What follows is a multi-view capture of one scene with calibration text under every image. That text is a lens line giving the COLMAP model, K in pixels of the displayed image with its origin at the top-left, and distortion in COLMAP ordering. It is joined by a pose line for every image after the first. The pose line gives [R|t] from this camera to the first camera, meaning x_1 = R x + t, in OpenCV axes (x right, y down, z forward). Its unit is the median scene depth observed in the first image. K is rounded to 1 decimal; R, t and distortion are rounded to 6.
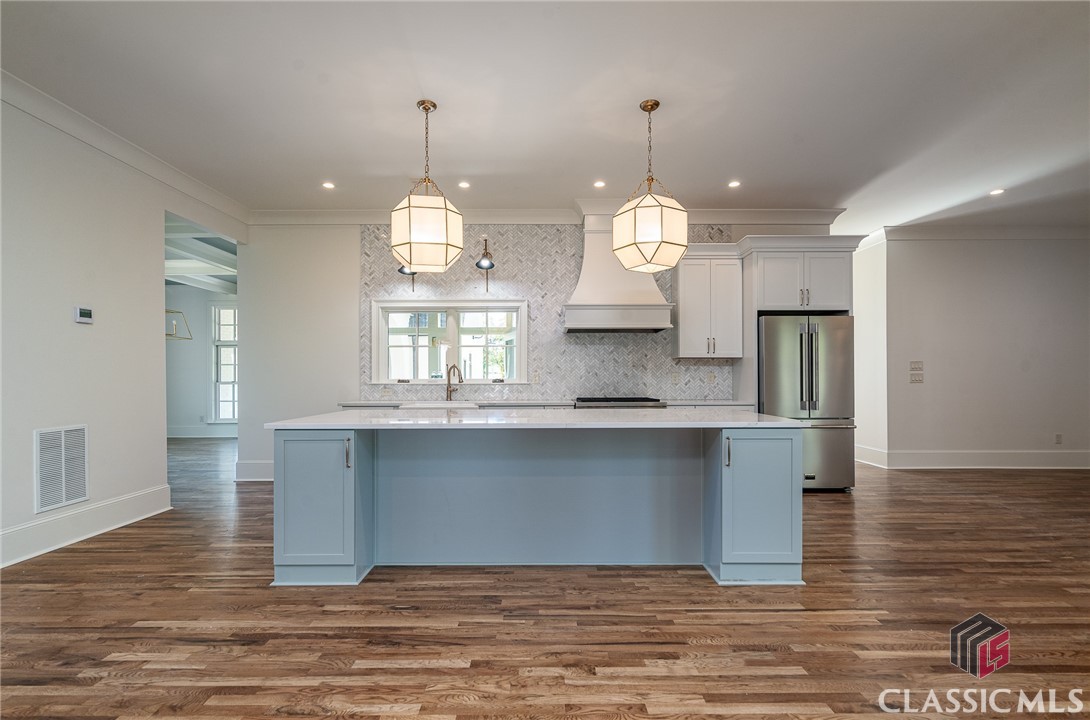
lens RADIAL K [[509.8, 0, 543.8], [0, 509.8, 378.5], [0, 0, 1]] dist [-0.001044, 0.000332]
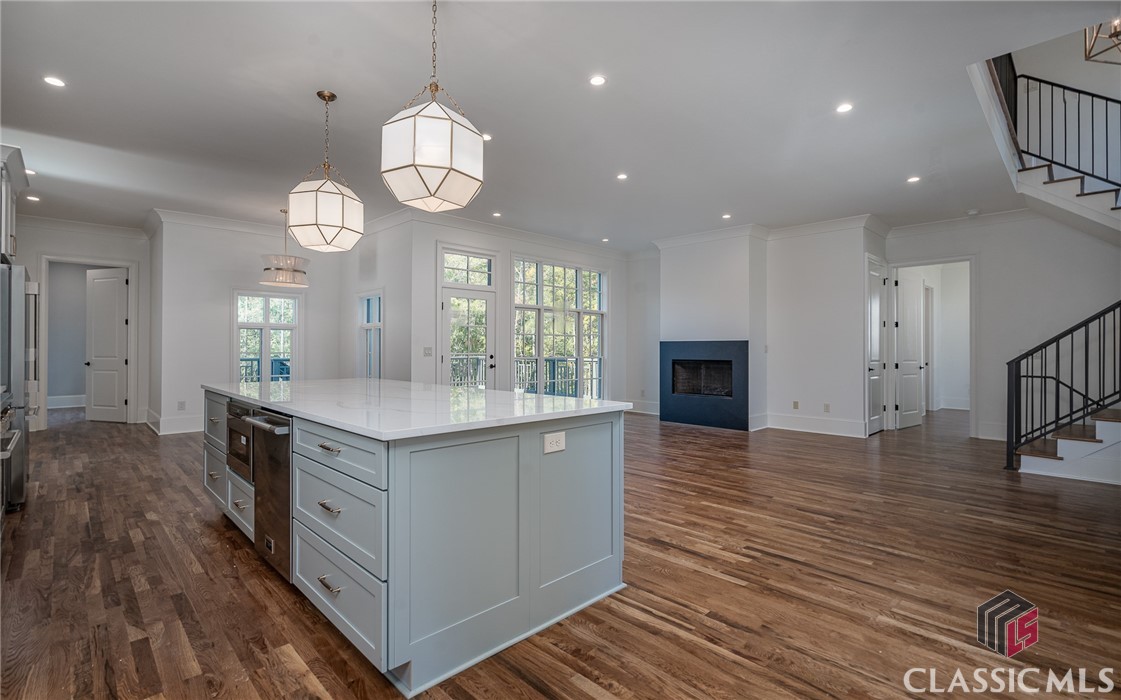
lens RADIAL K [[511.5, 0, 554.9], [0, 511.5, 352.0], [0, 0, 1]] dist [-0.001712, 0.001068]
pose [[-0.689156, -0.001975, 0.724610, -1.059365], [0.001381, 0.999991, 0.004039, -0.004261], [-0.724611, 0.003784, -0.689147, 1.647361]]
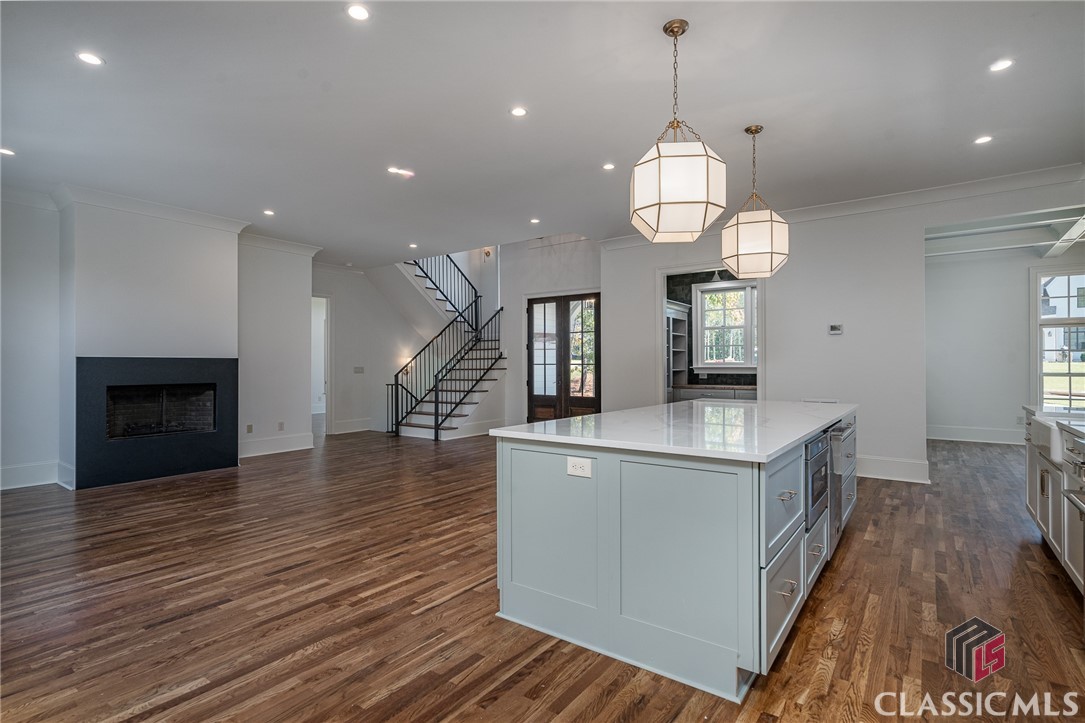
lens RADIAL K [[536.7, 0, 543.0], [0, 536.7, 353.6], [0, 0, 1]] dist [0.001582, 0.000442]
pose [[-0.587472, -0.013226, -0.809137, 1.186534], [0.000417, 0.999861, -0.016645, -0.029894], [0.809245, -0.010116, -0.587385, 1.570256]]
